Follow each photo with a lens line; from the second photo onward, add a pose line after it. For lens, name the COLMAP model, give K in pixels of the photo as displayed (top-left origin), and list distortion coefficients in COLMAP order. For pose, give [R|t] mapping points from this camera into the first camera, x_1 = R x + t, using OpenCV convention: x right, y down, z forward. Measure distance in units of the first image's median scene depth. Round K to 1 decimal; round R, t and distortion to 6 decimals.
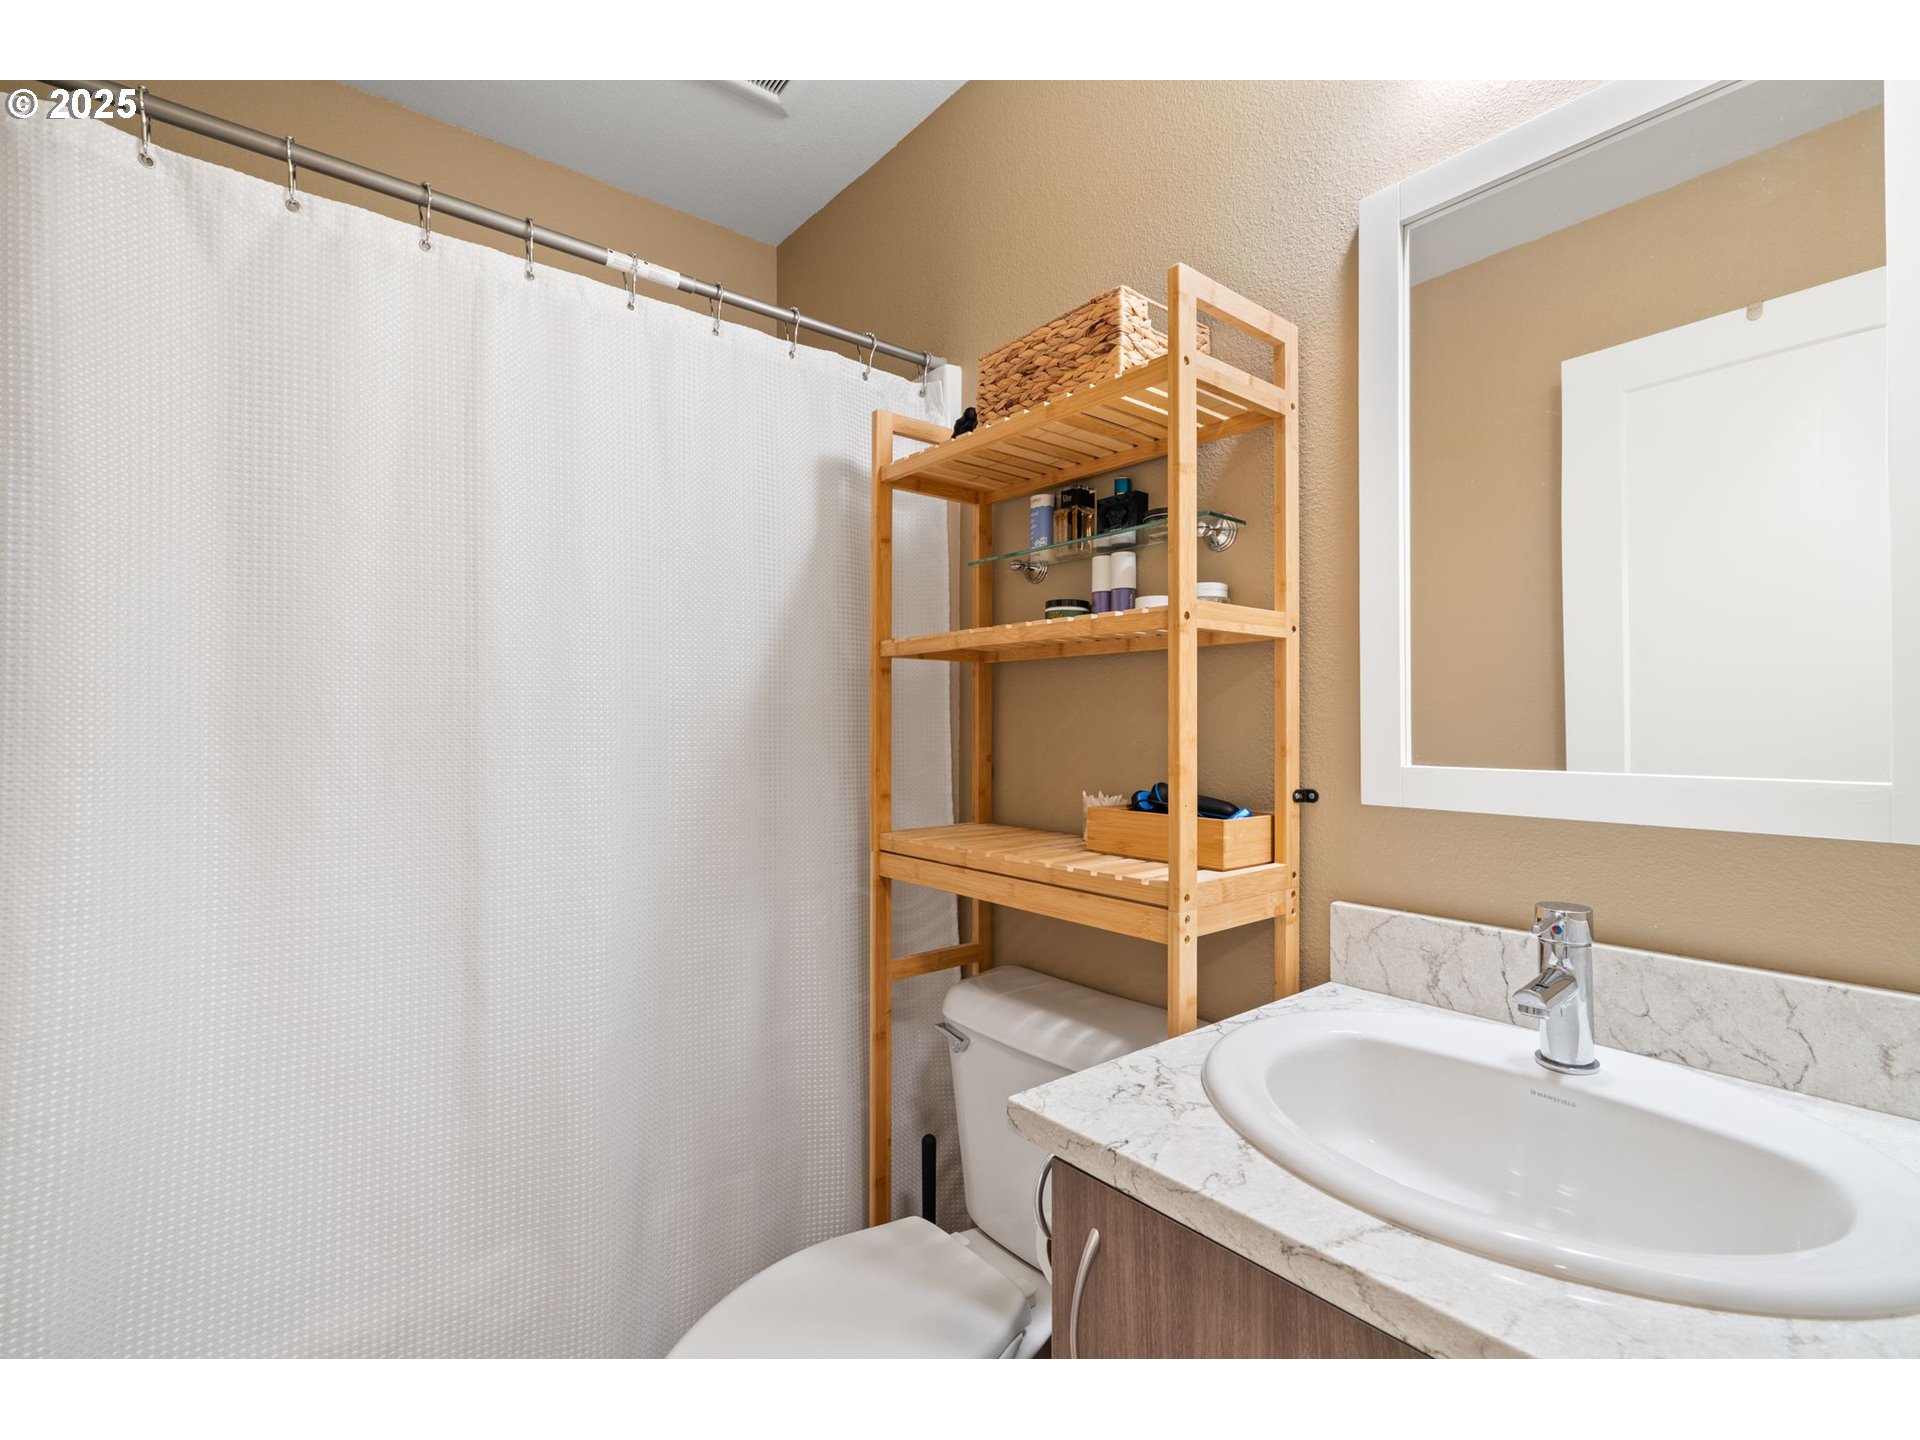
lens RADIAL K [[872.1, 0, 962.5], [0, 872.1, 720.7], [0, 0, 1]] dist [-0.003004, 0.001675]
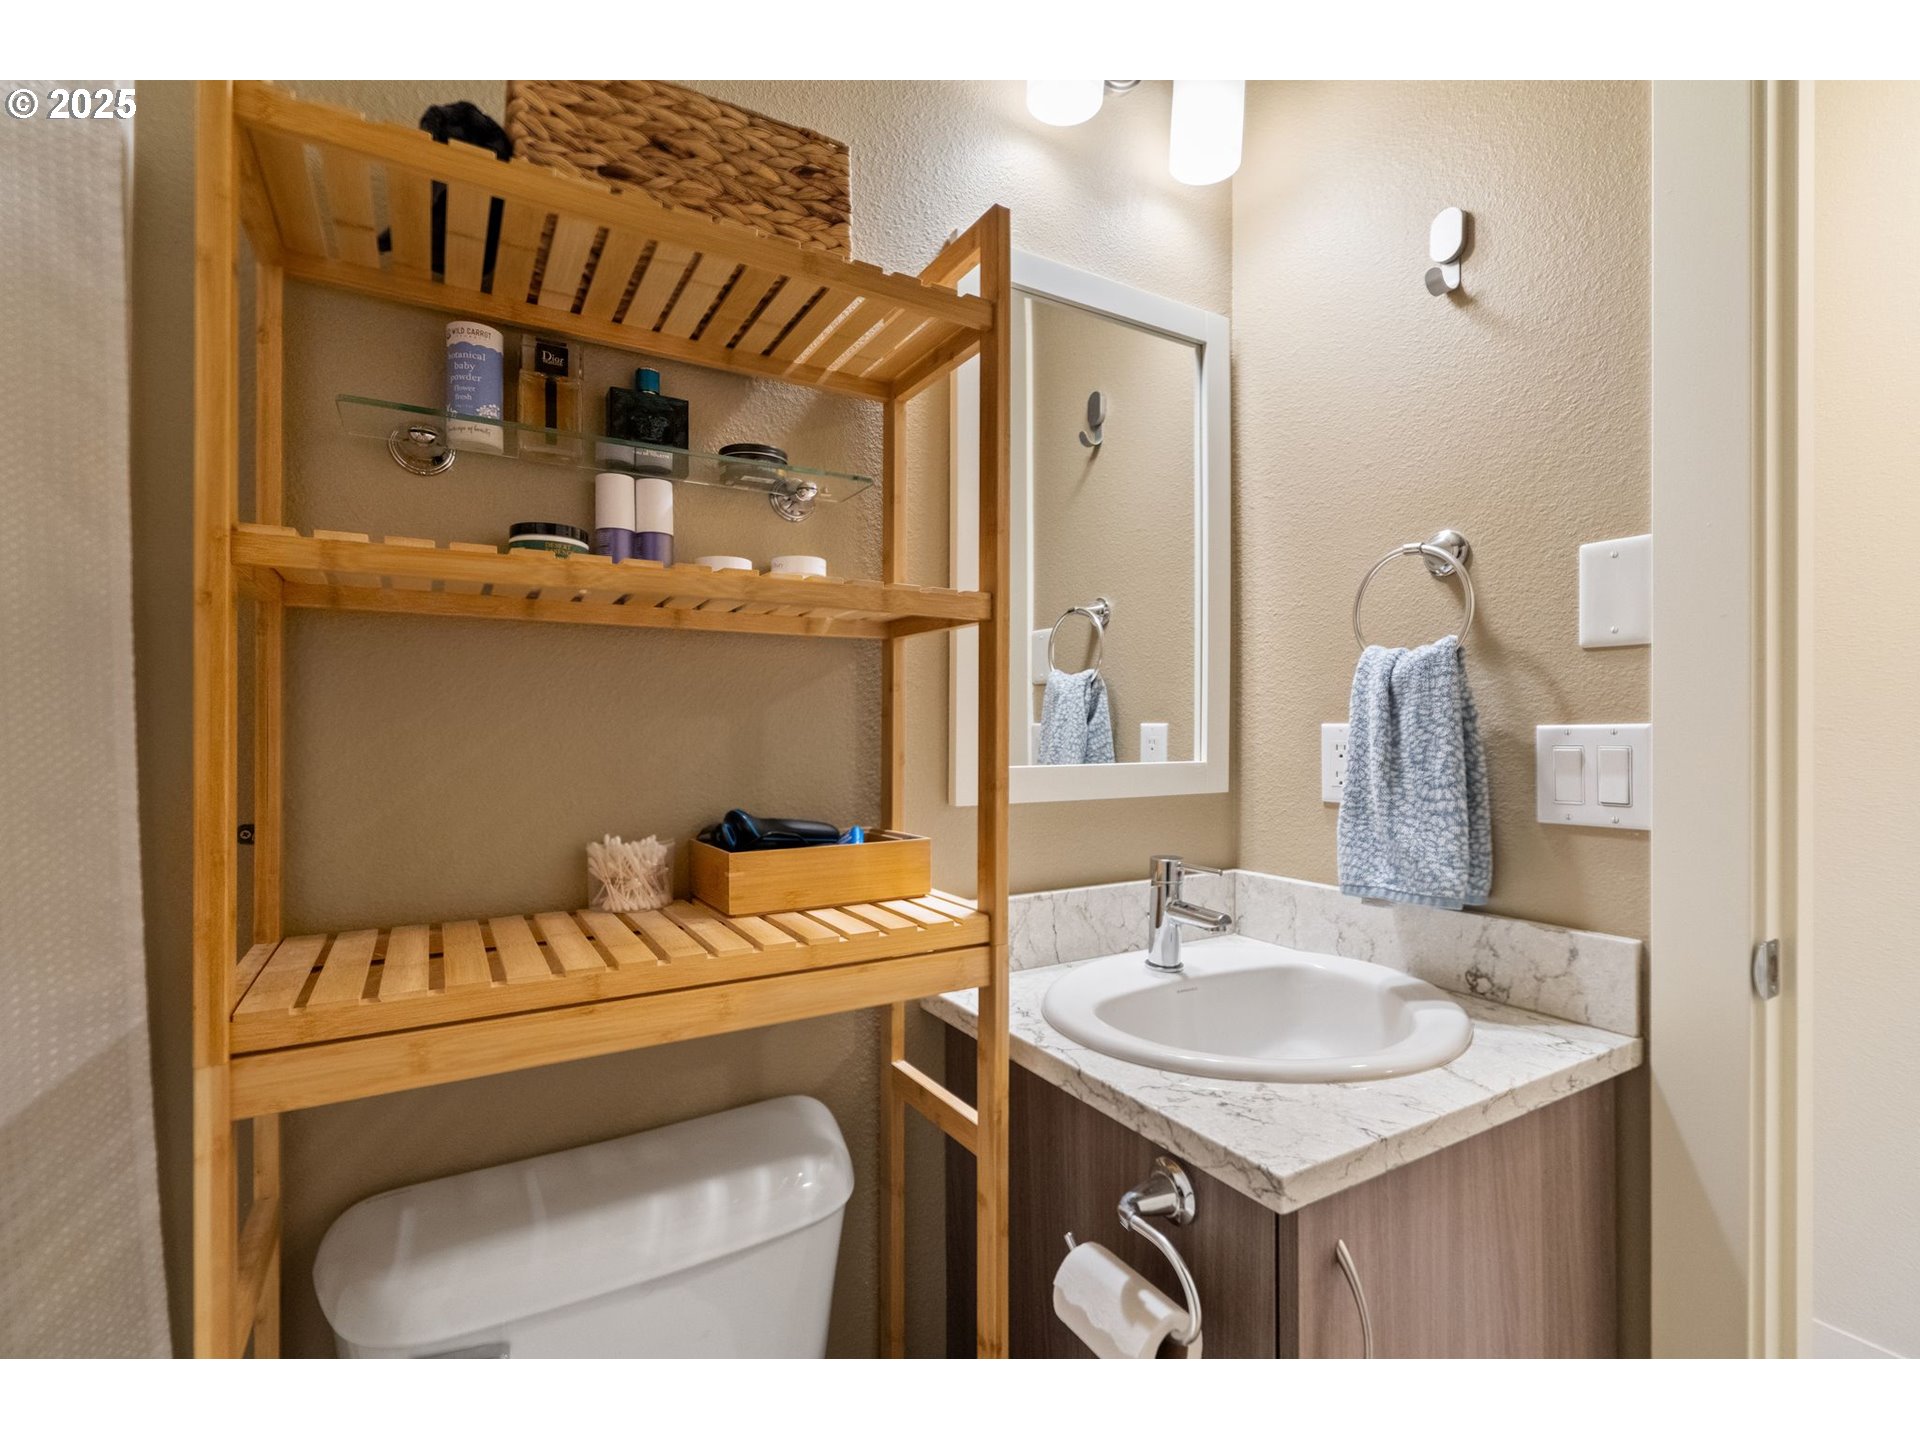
lens RADIAL K [[881.0, 0, 953.1], [0, 881.0, 727.4], [0, 0, 1]] dist [-0.000765, 0.000471]
pose [[0.155994, 0.002880, 0.987754, -0.506490], [0.001022, 0.999995, -0.003077, 0.004596], [-0.987757, 0.001489, 0.155991, 0.723337]]
